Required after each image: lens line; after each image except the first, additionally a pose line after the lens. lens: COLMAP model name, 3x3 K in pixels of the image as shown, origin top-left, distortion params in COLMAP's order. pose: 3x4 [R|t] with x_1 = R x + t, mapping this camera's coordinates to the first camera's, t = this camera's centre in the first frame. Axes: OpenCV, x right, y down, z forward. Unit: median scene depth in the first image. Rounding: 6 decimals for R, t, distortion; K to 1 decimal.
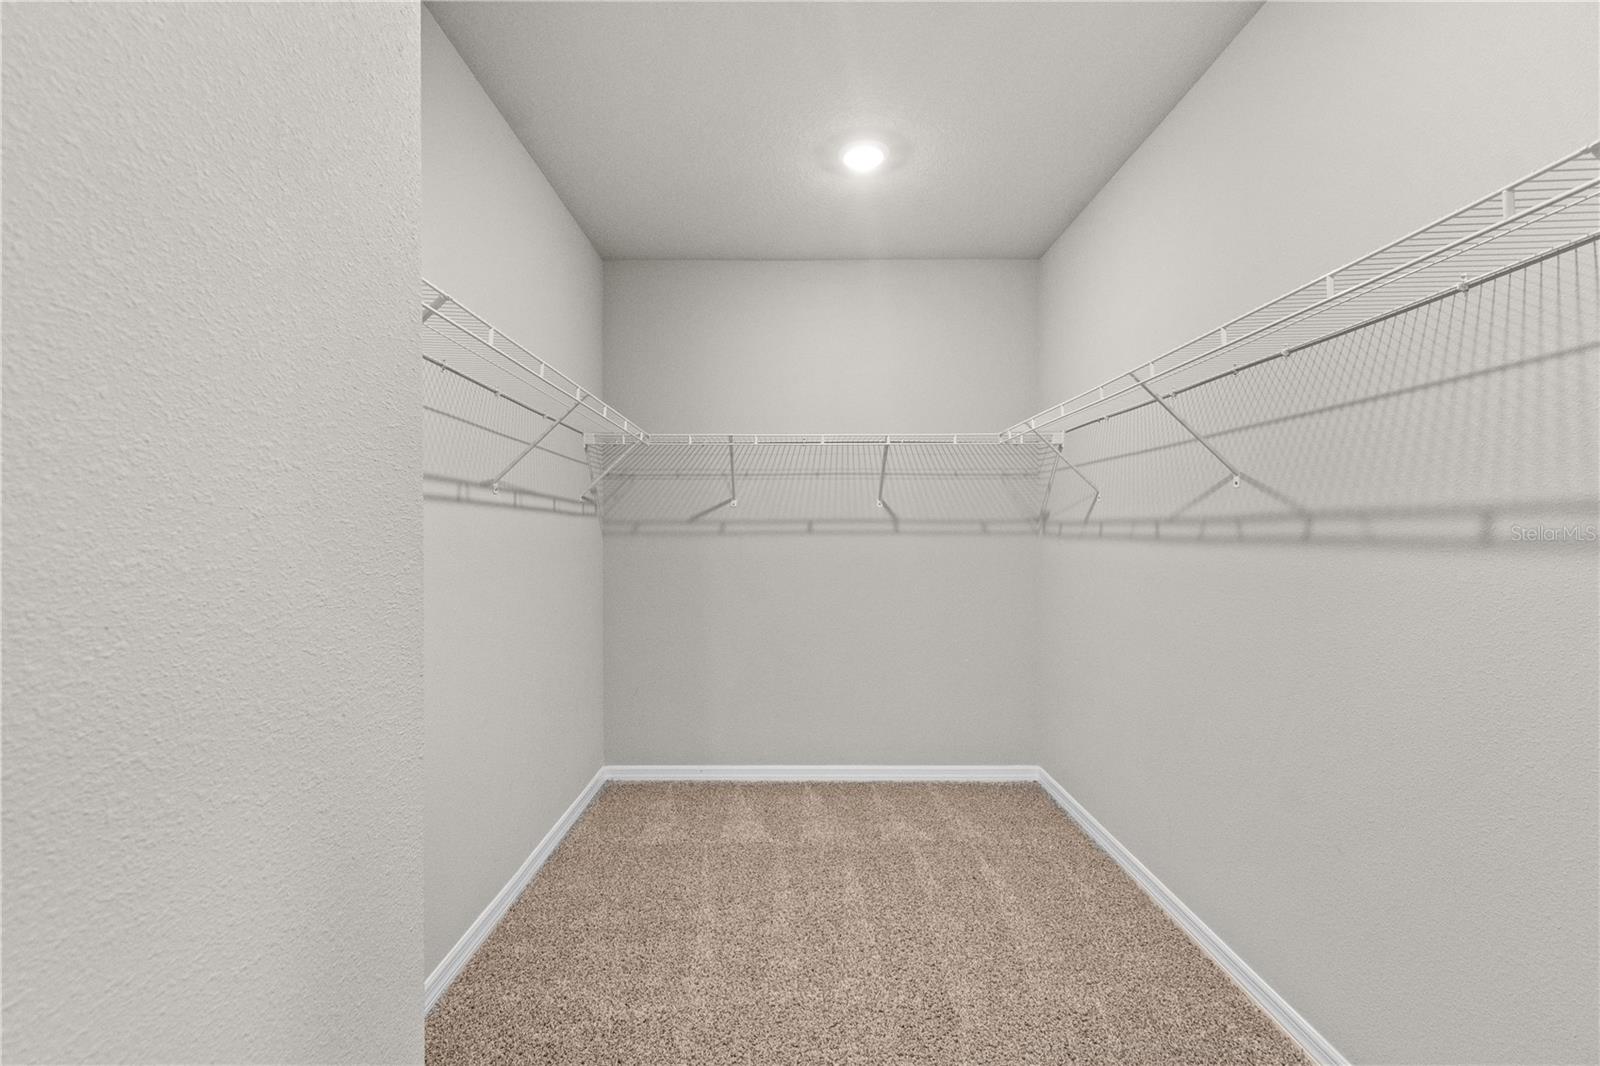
lens RADIAL K [[725.2, 0, 800.0], [0, 725.2, 533.0], [0, 0, 1]] dist [0.000024, -0.000067]
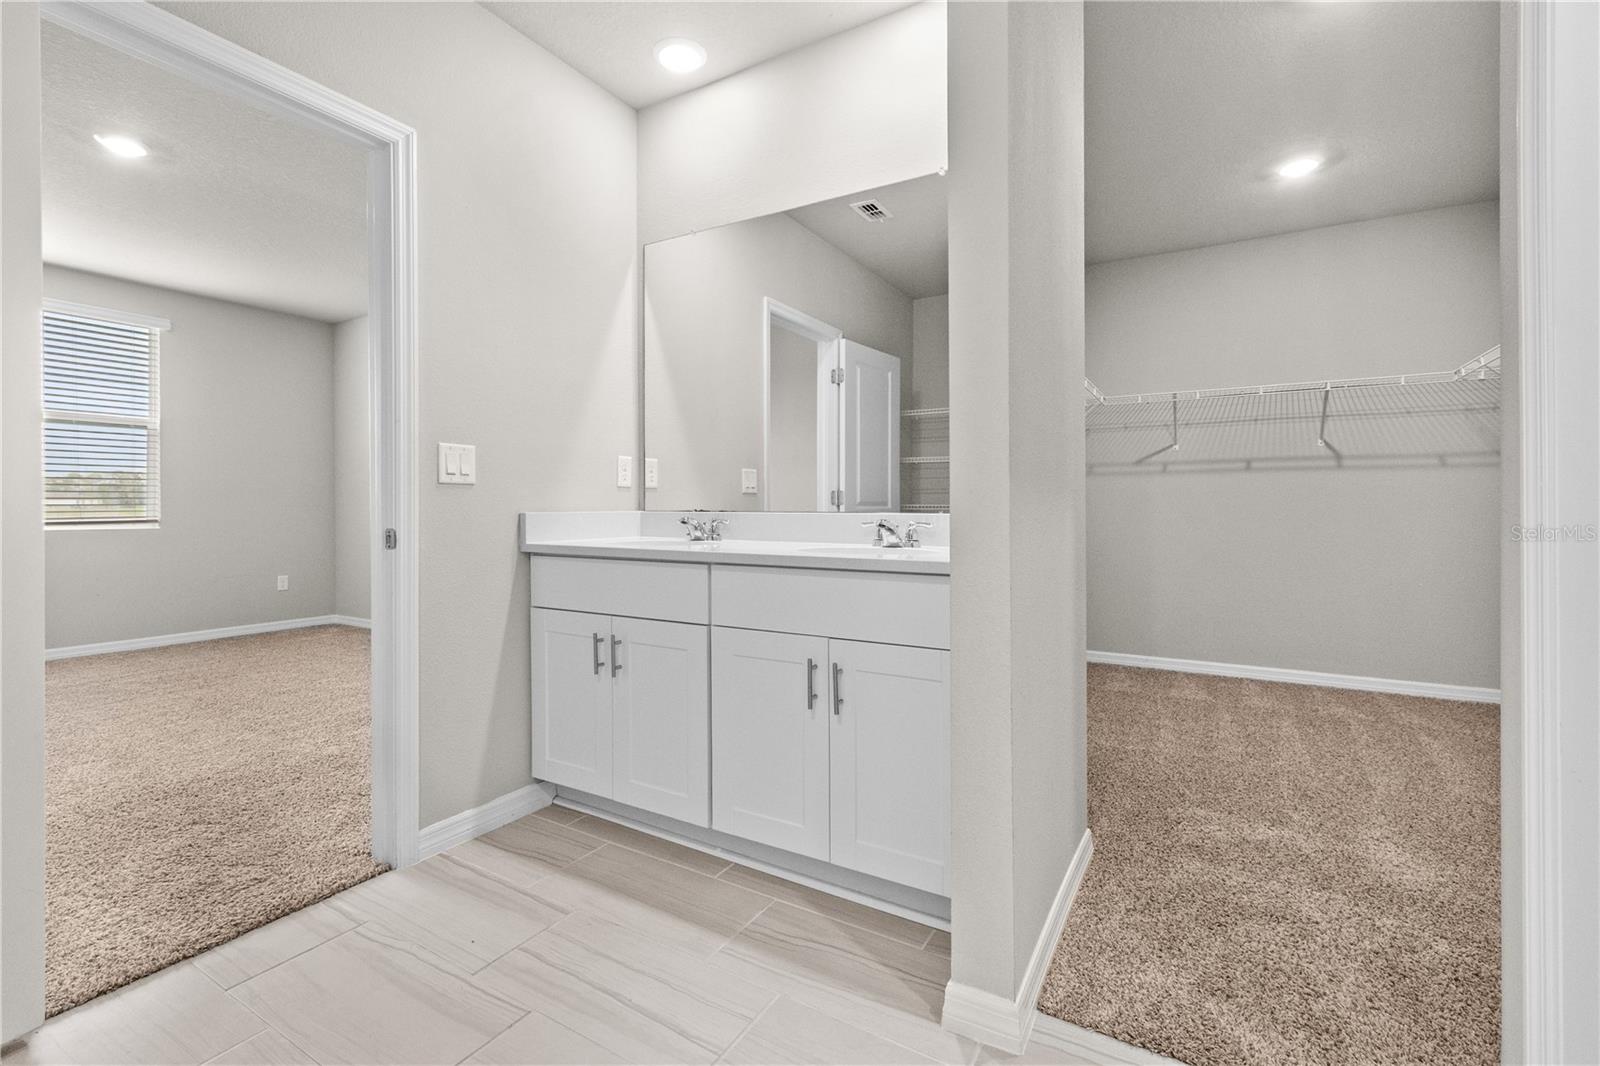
lens RADIAL K [[710.2, 0, 793.8], [0, 710.2, 502.0], [0, 0, 1]] dist [0.000416, -0.000456]
pose [[0.851428, -0.001605, -0.524469, -0.010124], [0.002333, 0.999997, 0.000727, 0.050201], [0.524467, -0.001843, 0.851429, -0.384650]]
